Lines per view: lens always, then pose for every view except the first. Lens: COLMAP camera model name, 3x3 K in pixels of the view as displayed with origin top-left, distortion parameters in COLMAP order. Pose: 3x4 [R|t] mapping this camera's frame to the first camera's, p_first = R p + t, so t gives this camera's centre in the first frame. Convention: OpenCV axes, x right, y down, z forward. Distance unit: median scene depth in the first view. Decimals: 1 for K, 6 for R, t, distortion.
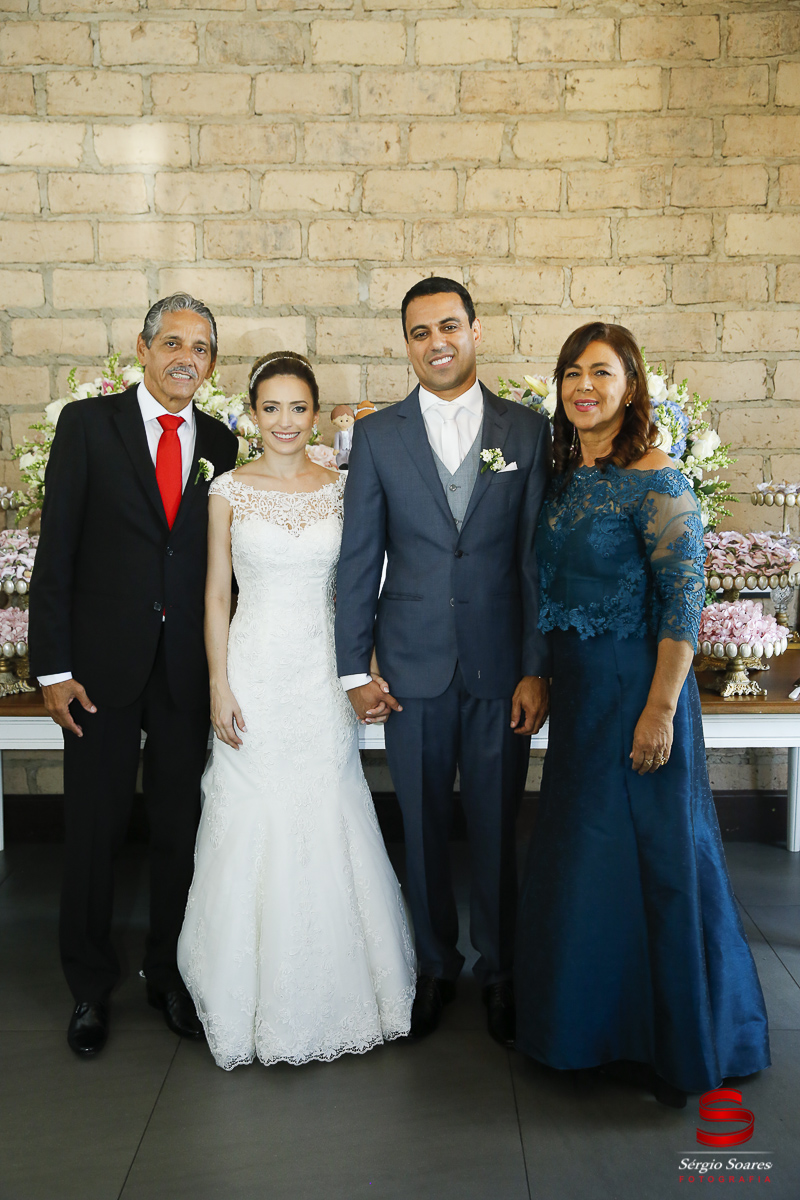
lens RADIAL K [[1214.4, 0, 400.0], [0, 1214.4, 600.0], [0, 0, 1]] dist [-0.013180, 0.151285]
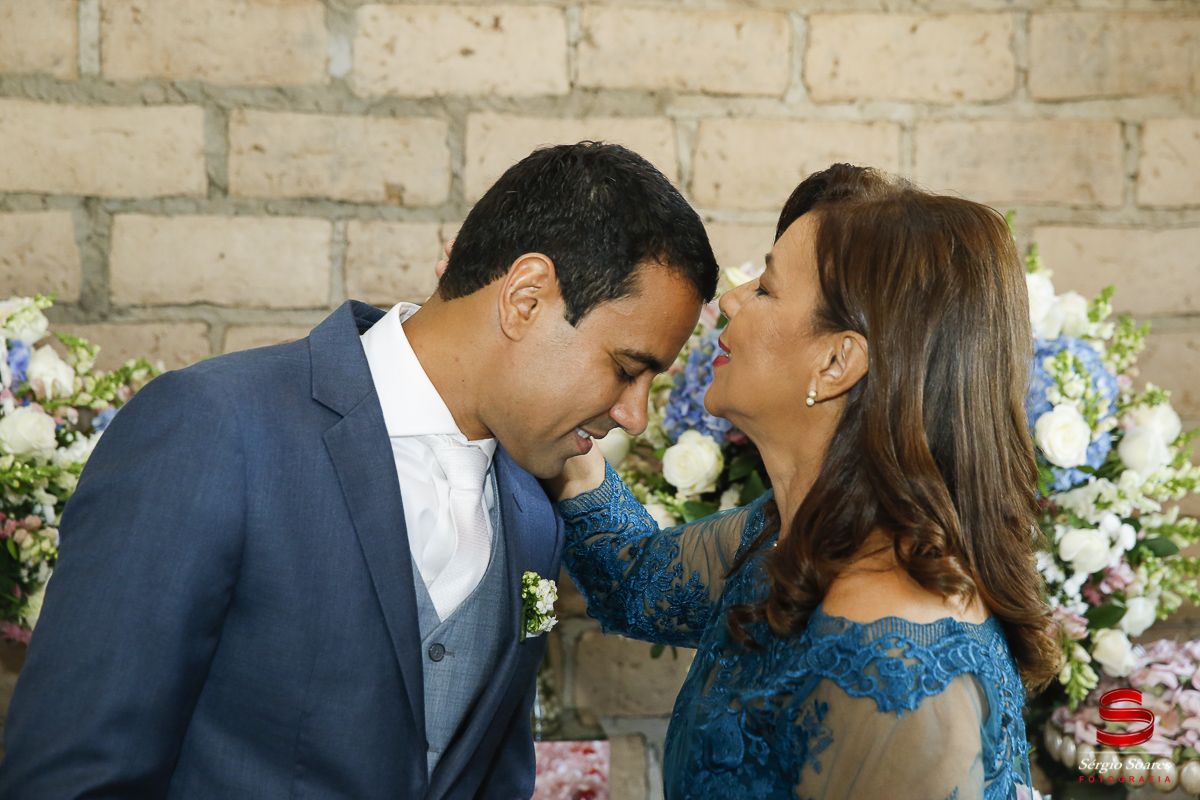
lens RADIAL K [[2172.5, 0, 600.0], [0, 2172.5, 400.0], [0, 0, 1]] dist [0.199277, 0.064288]
pose [[0.994498, 0.010734, 0.104209, -0.017616], [-0.002395, 0.996806, -0.079824, -0.067601], [-0.104733, 0.079135, 0.991347, 0.219183]]
